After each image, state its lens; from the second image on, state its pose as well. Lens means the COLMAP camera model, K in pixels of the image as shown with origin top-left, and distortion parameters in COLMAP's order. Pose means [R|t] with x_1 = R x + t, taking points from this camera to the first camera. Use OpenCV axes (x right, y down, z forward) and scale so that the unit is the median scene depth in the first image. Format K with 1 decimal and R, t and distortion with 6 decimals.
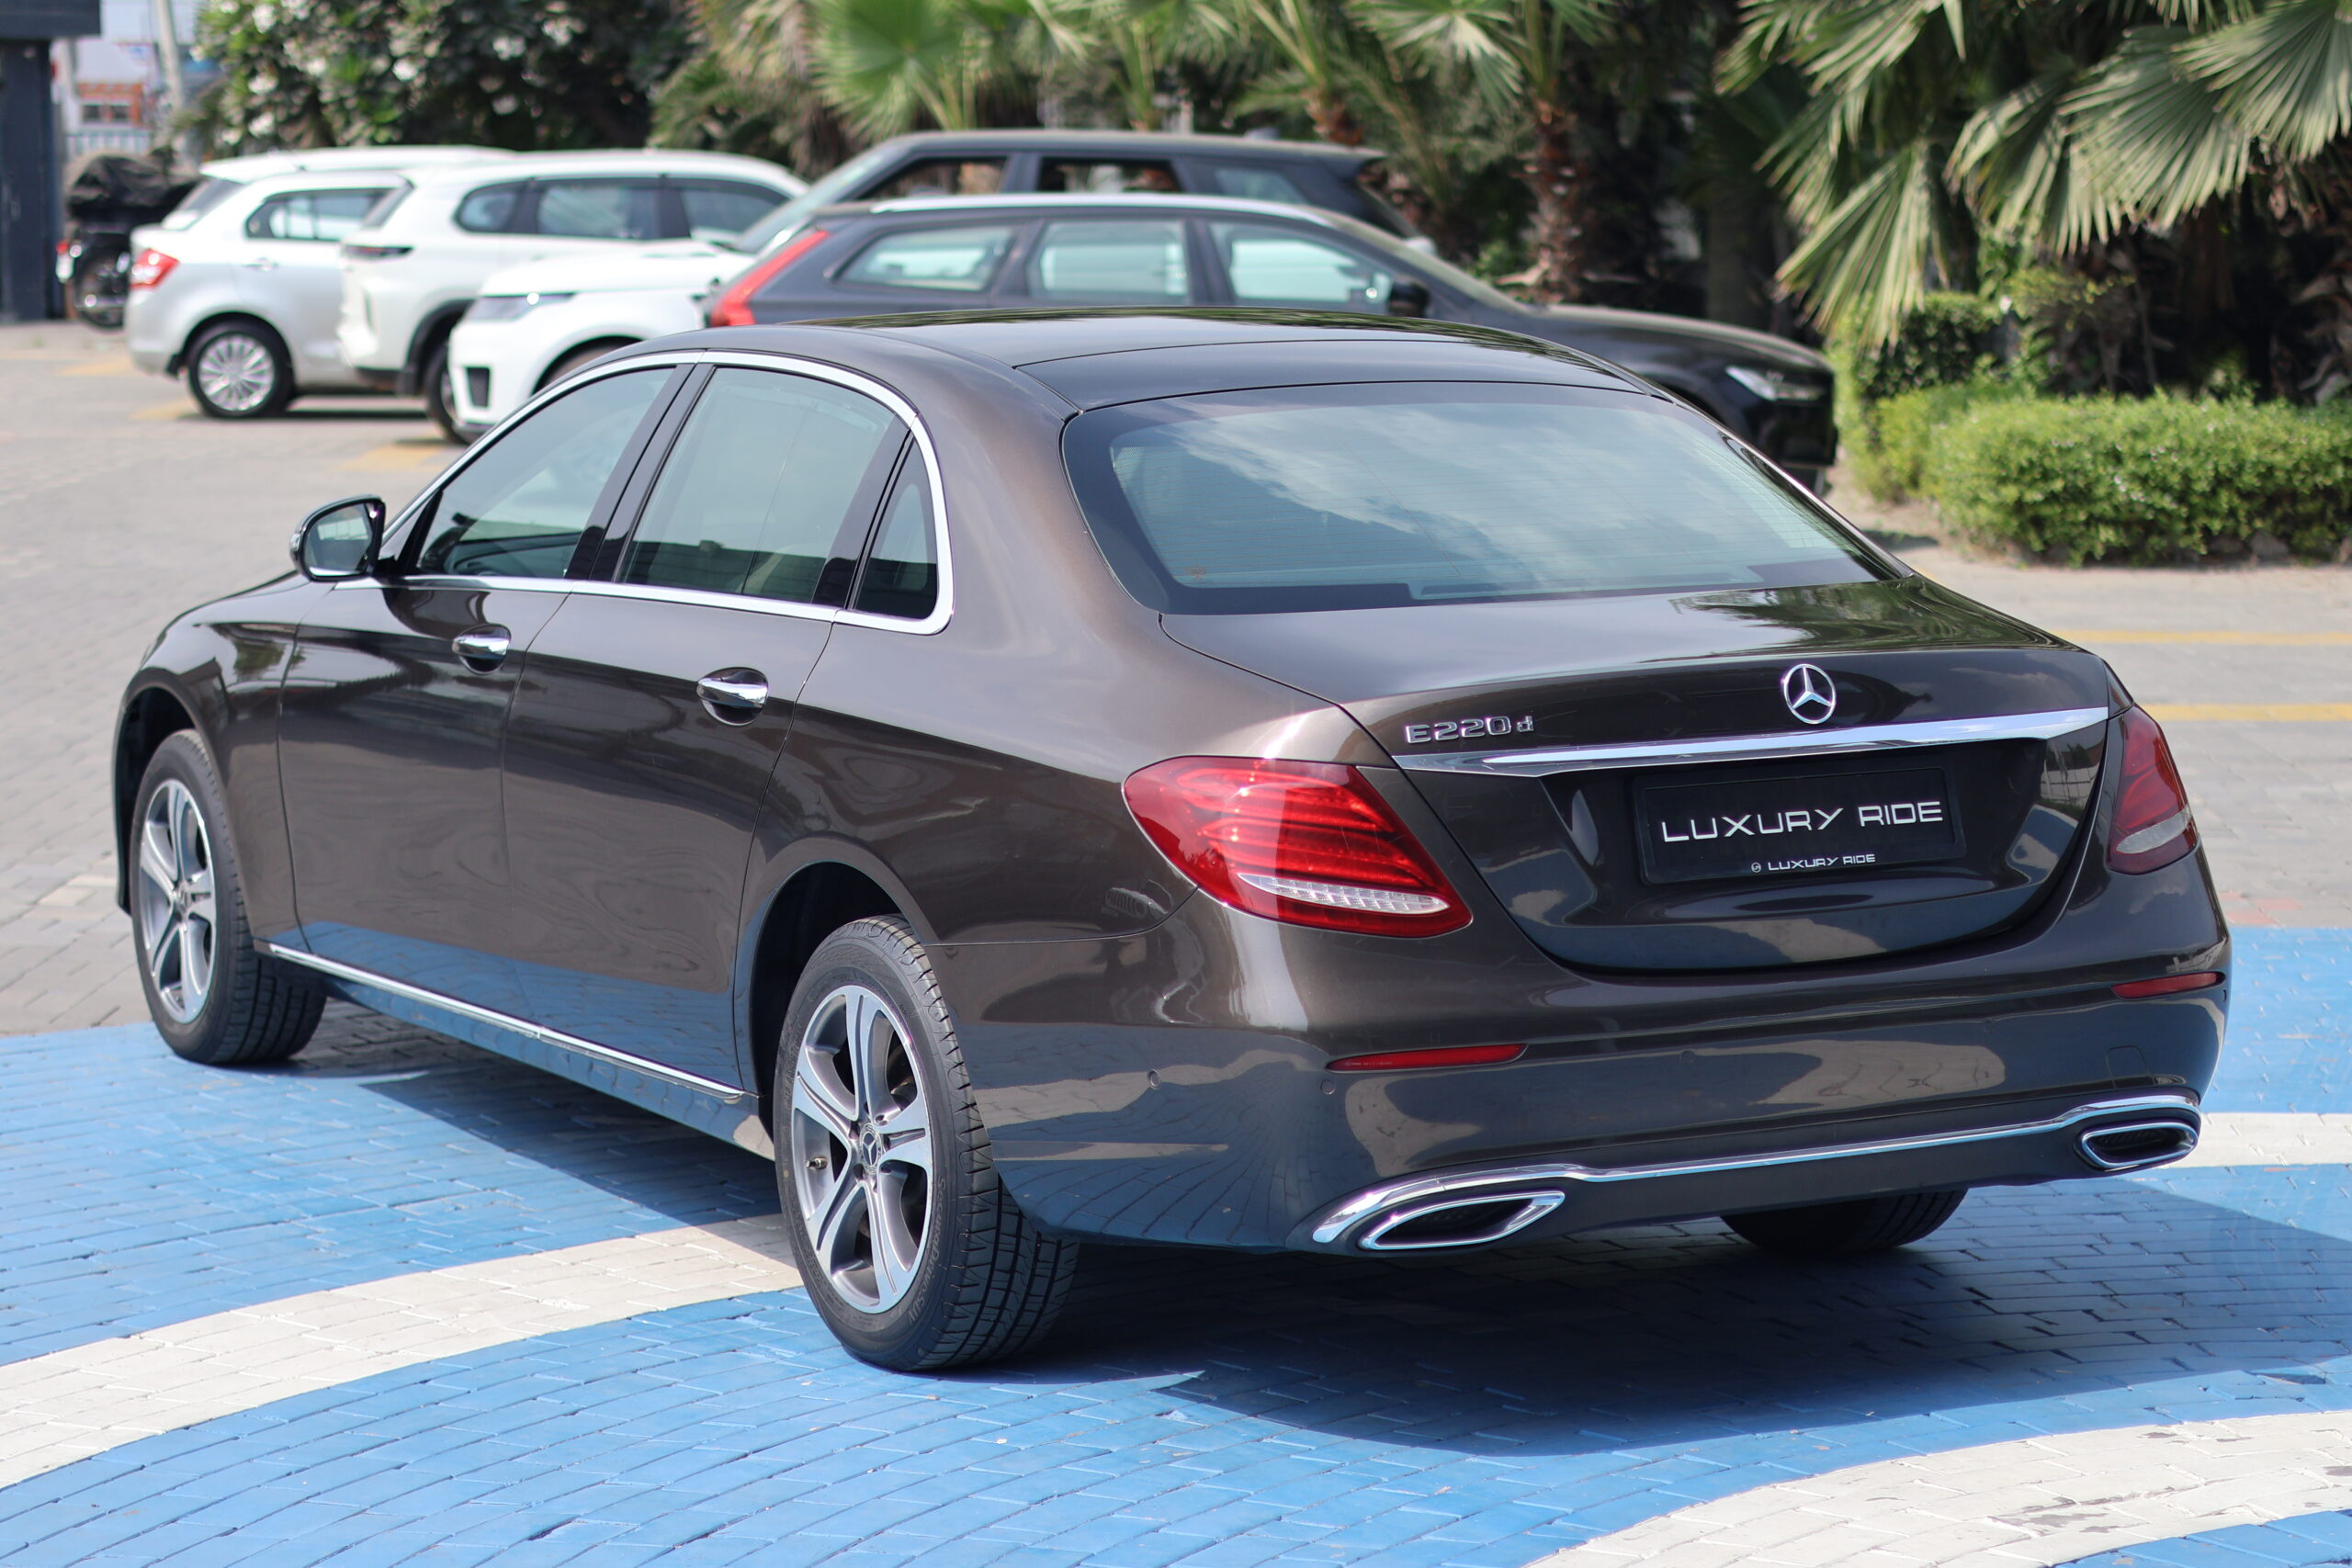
lens RADIAL K [[5336.1, 0, 1176.0], [0, 5336.1, 784.0], [0, 0, 1]] dist [0.080239, 0.795256]
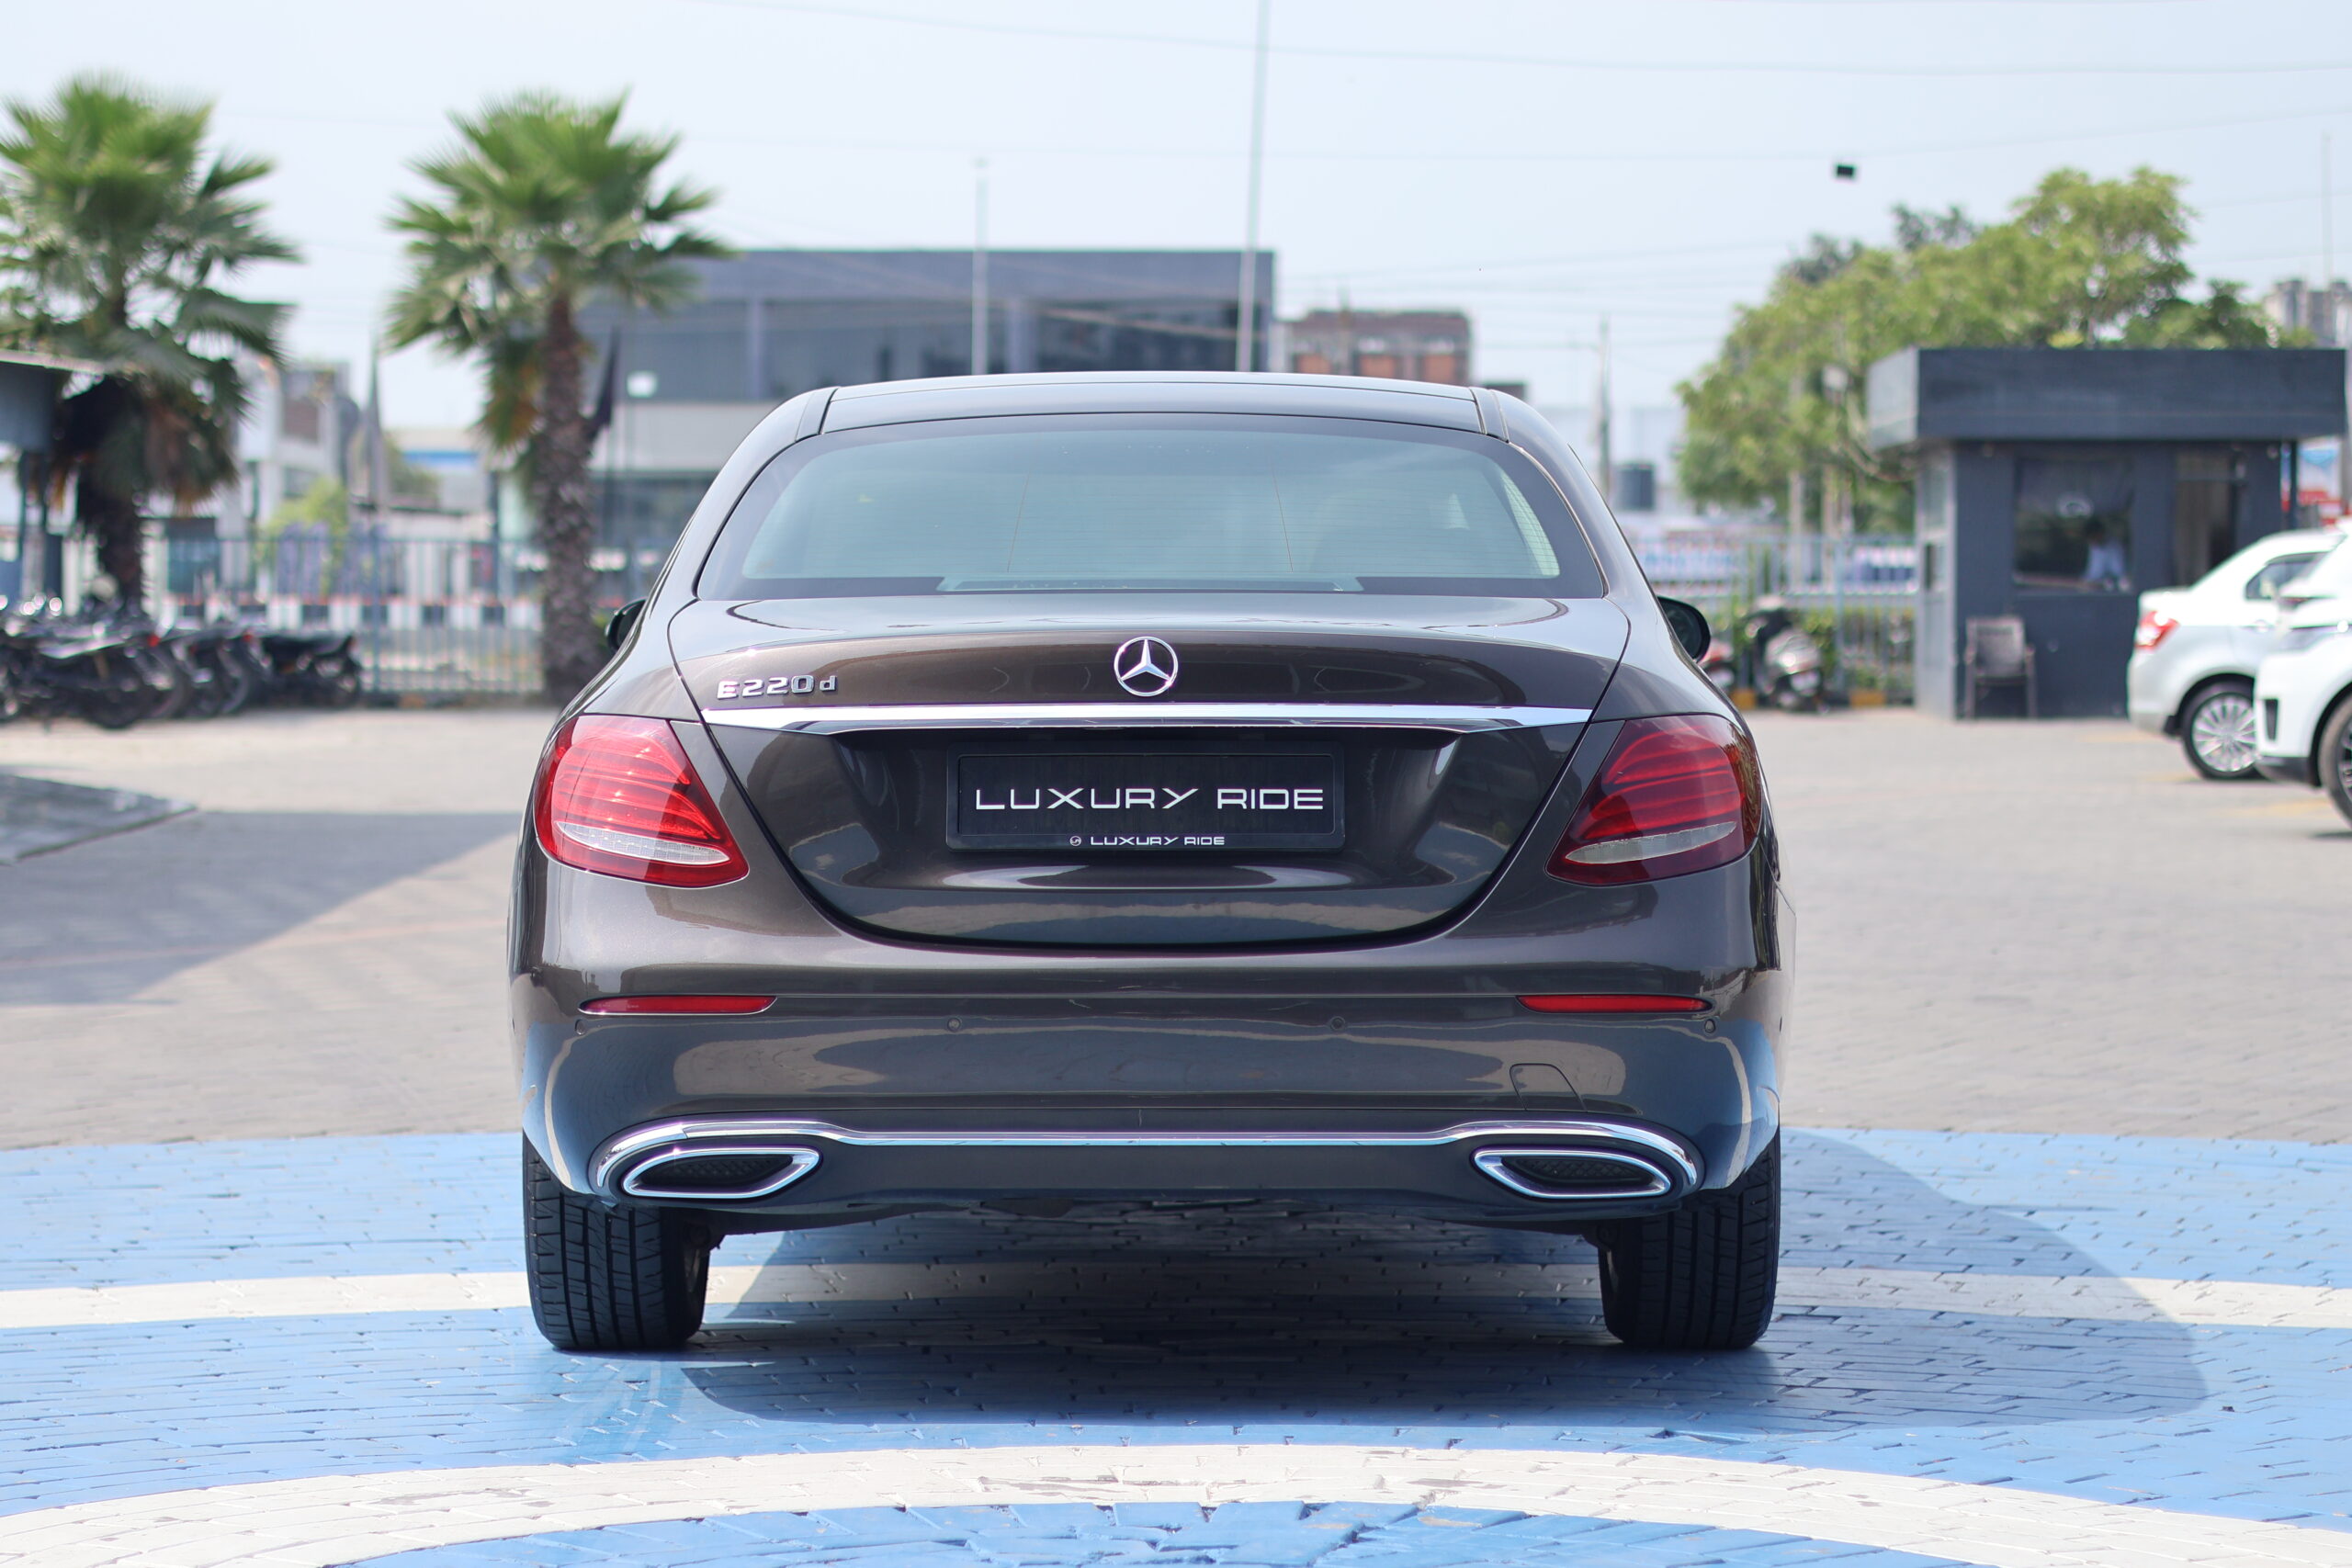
lens RADIAL K [[5336.1, 0, 1176.0], [0, 5336.1, 784.0], [0, 0, 1]] dist [0.080239, 0.795256]
pose [[0.880266, 0.017996, -0.474140, 0.580297], [-0.059019, 0.995673, -0.071779, 0.073359], [0.470796, 0.091168, 0.877519, 0.149624]]
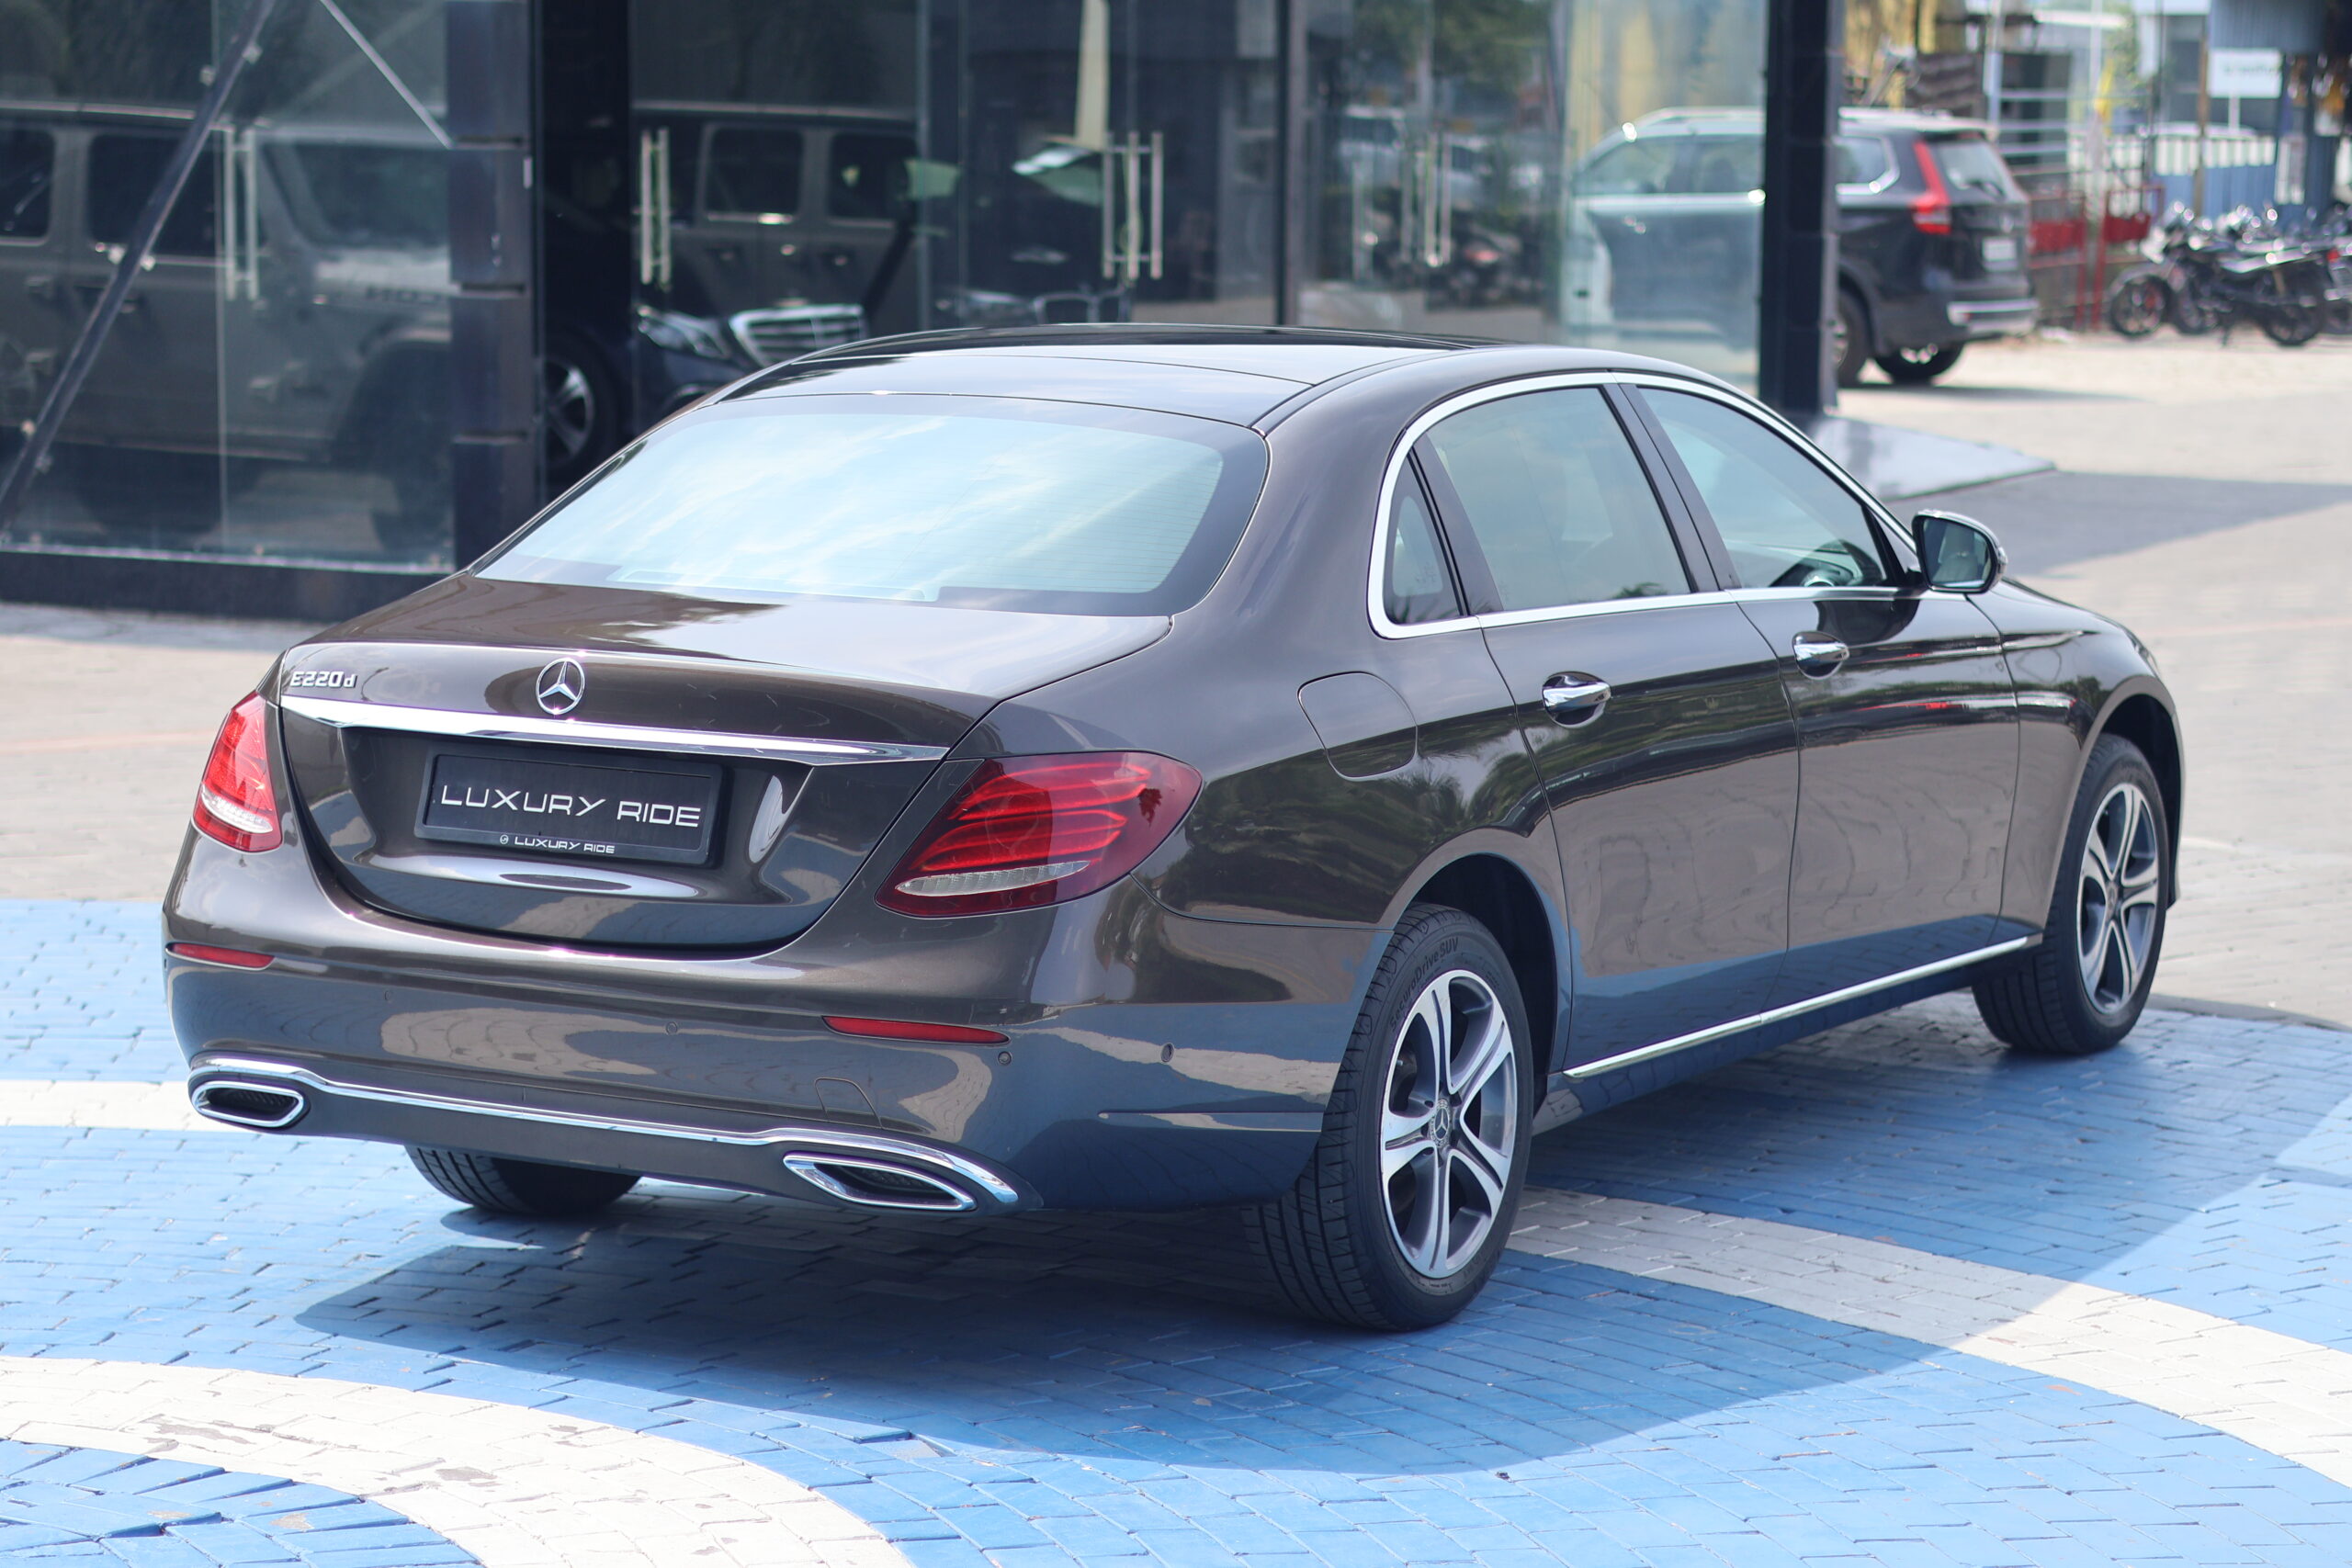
lens RADIAL K [[5336.1, 0, 1176.0], [0, 5336.1, 784.0], [0, 0, 1]] dist [0.080239, 0.795256]
pose [[0.524181, 0.116422, -0.843612, 1.081713], [-0.114203, 0.991273, 0.065840, -0.081594], [0.843915, 0.061830, 0.532902, 0.529629]]
